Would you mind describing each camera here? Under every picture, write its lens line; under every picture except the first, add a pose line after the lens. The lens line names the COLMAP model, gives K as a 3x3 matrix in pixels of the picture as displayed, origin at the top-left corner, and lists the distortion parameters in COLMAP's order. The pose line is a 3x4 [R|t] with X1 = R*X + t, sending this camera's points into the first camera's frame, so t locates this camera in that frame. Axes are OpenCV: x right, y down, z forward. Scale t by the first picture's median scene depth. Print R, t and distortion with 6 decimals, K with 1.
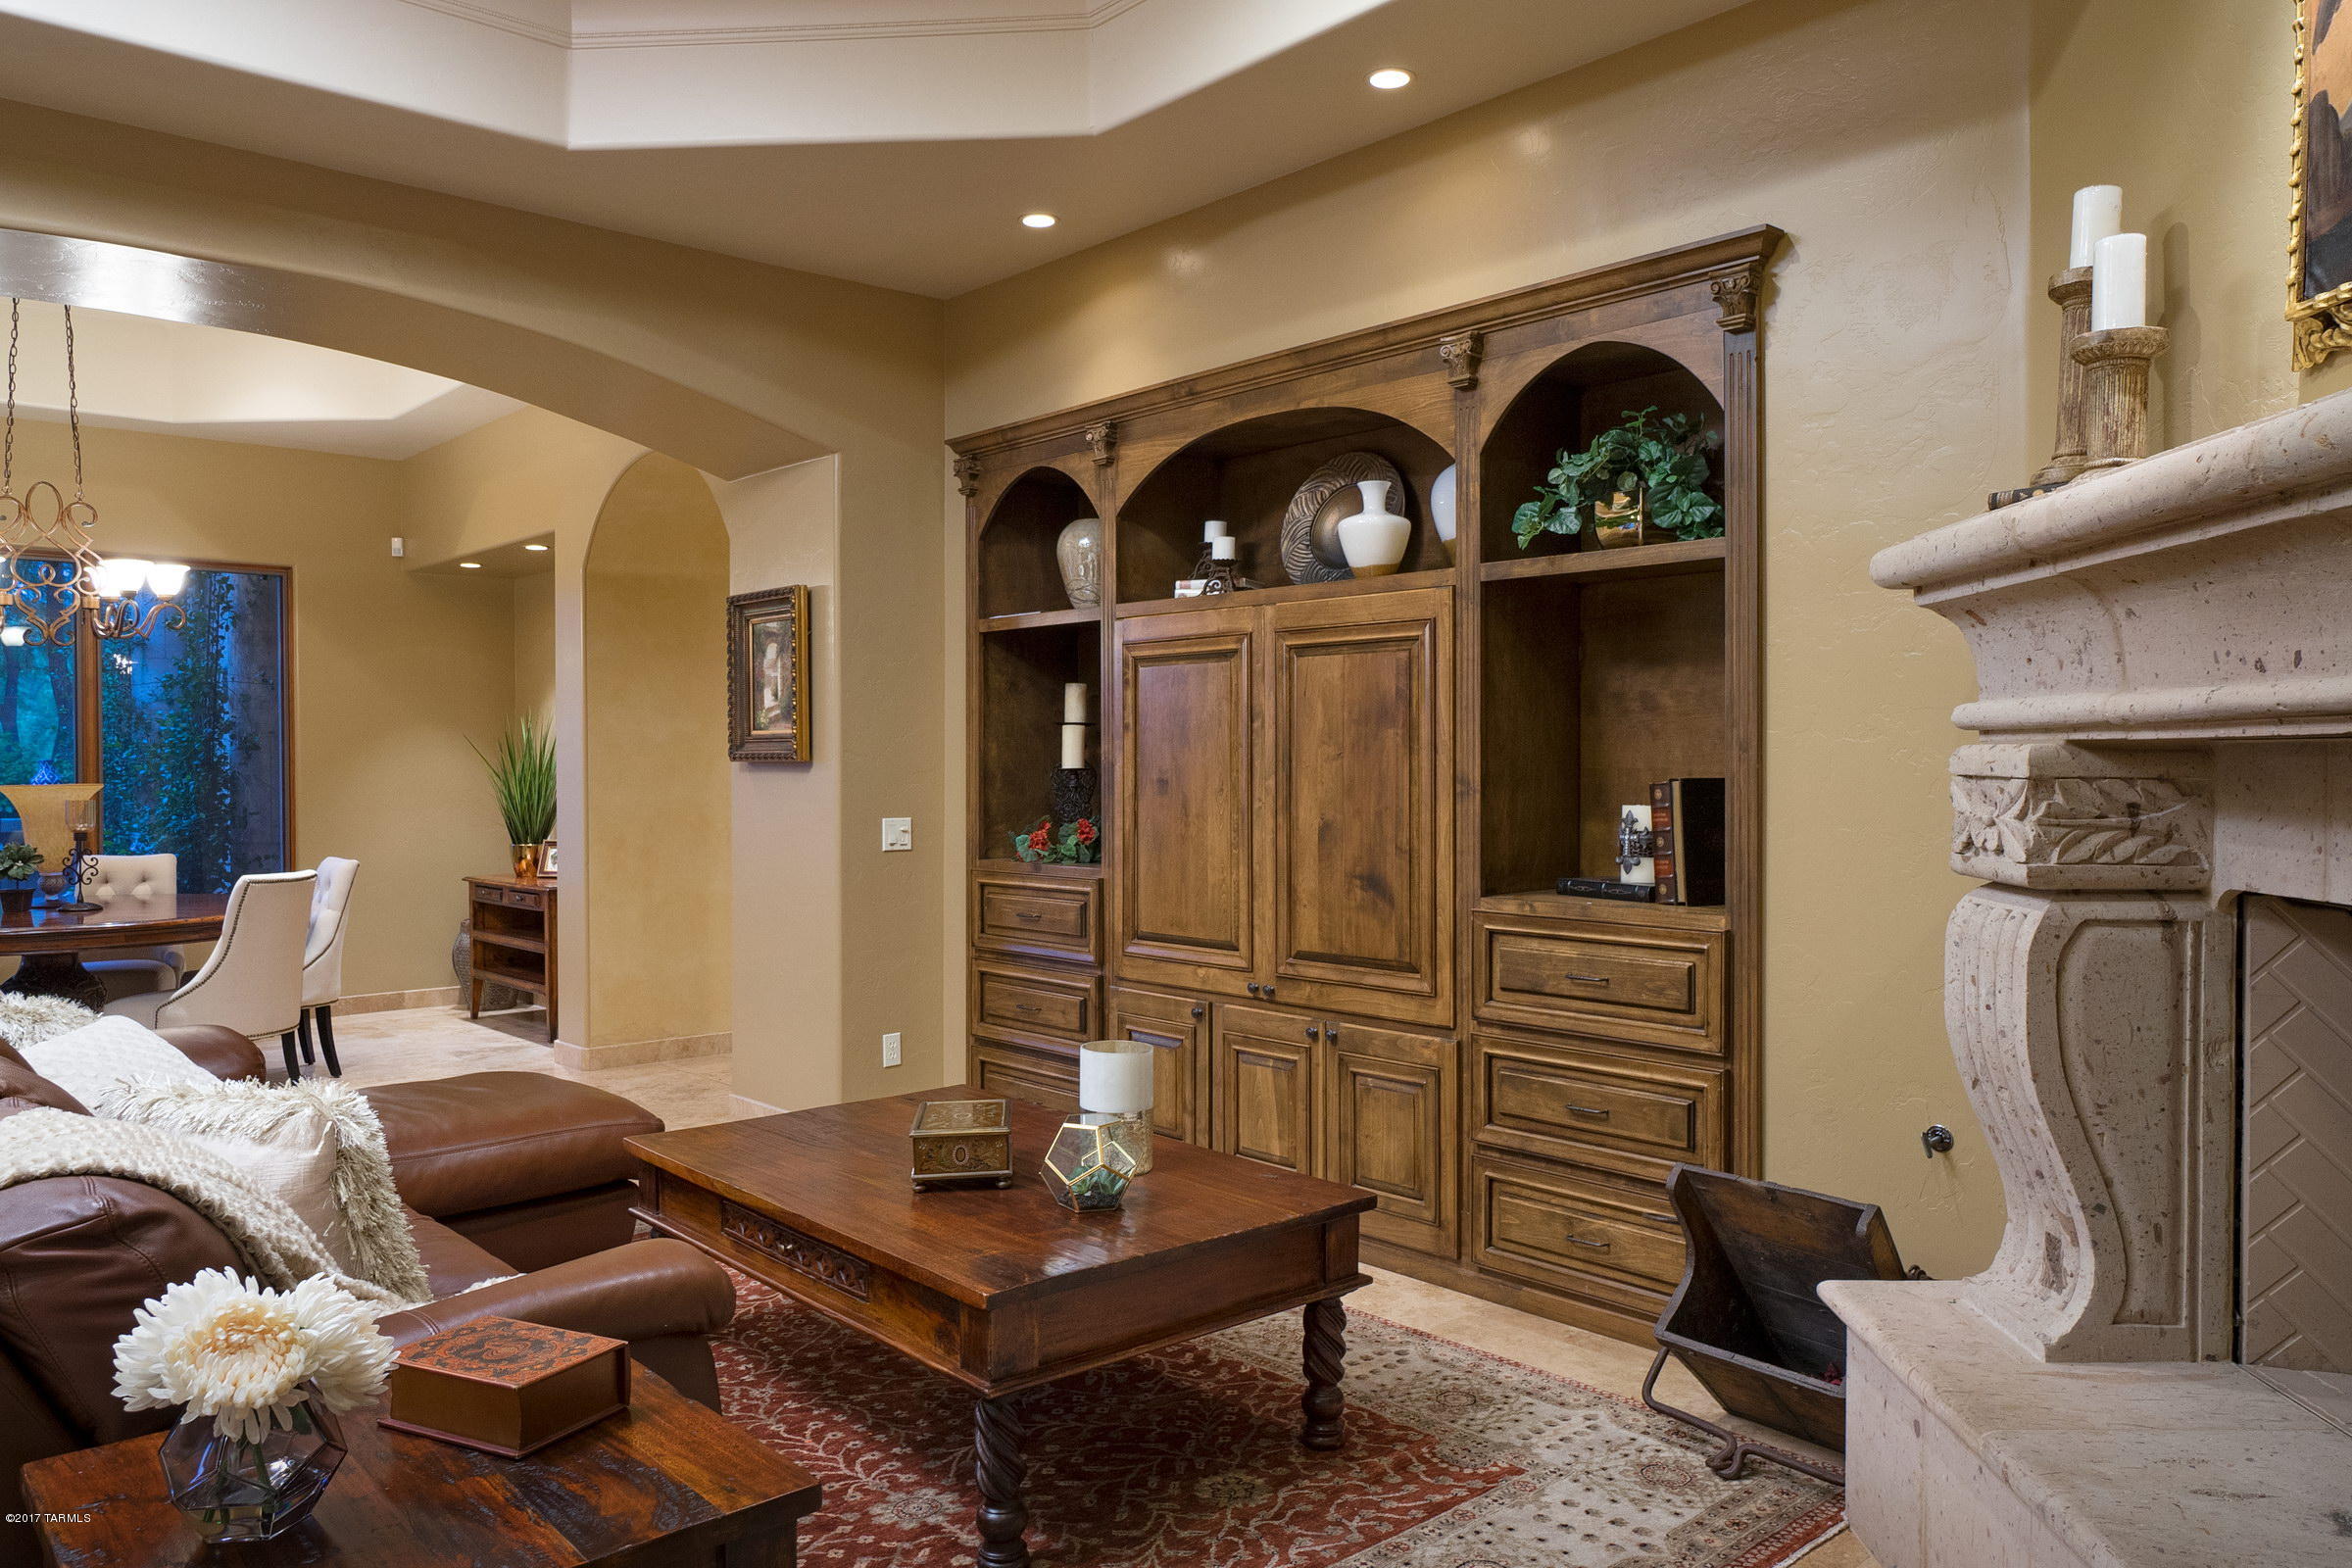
lens RADIAL K [[1628.7, 0, 1176.6], [0, 1628.7, 786.4], [0, 0, 1]] dist [0.005036, 0.001120]
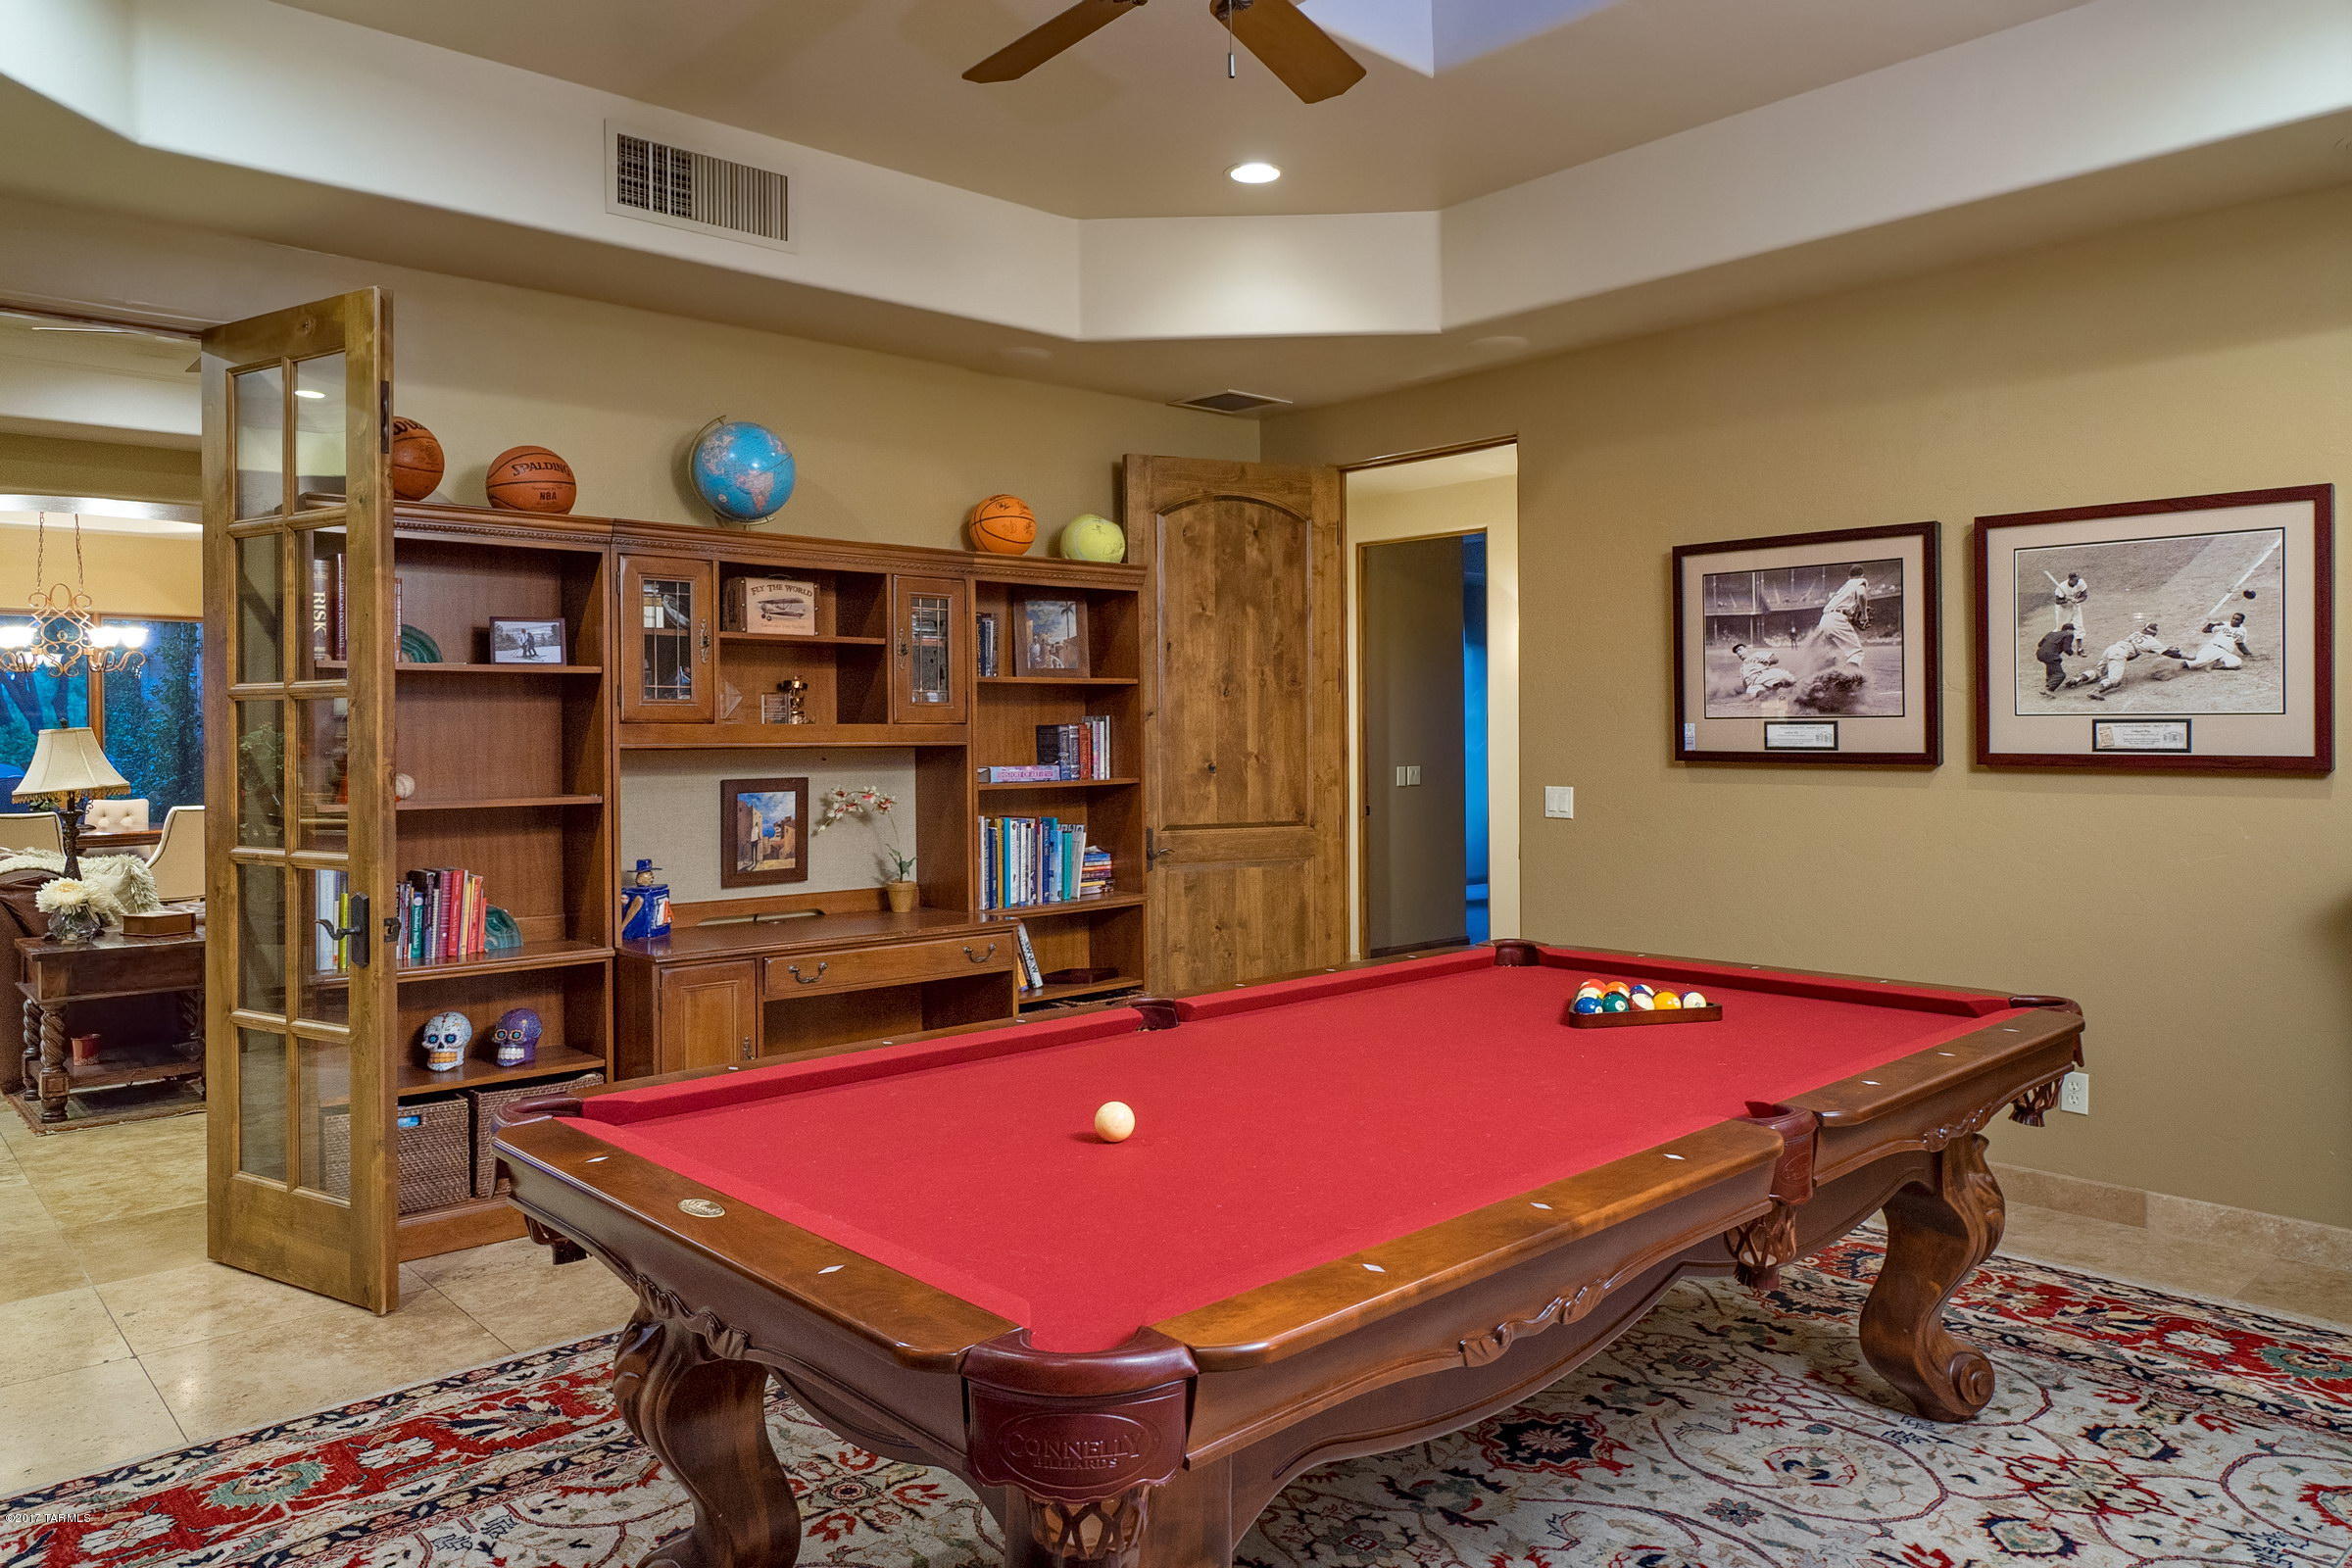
lens RADIAL K [[1514.2, 0, 1175.3], [0, 1514.2, 769.4], [0, 0, 1]] dist [-0.004057, -0.000762]
pose [[0.999979, 0.000340, 0.006435, 0.488157], [-0.000351, 0.999999, 0.001587, 0.010300], [-0.006434, -0.001589, 0.999978, -0.624934]]
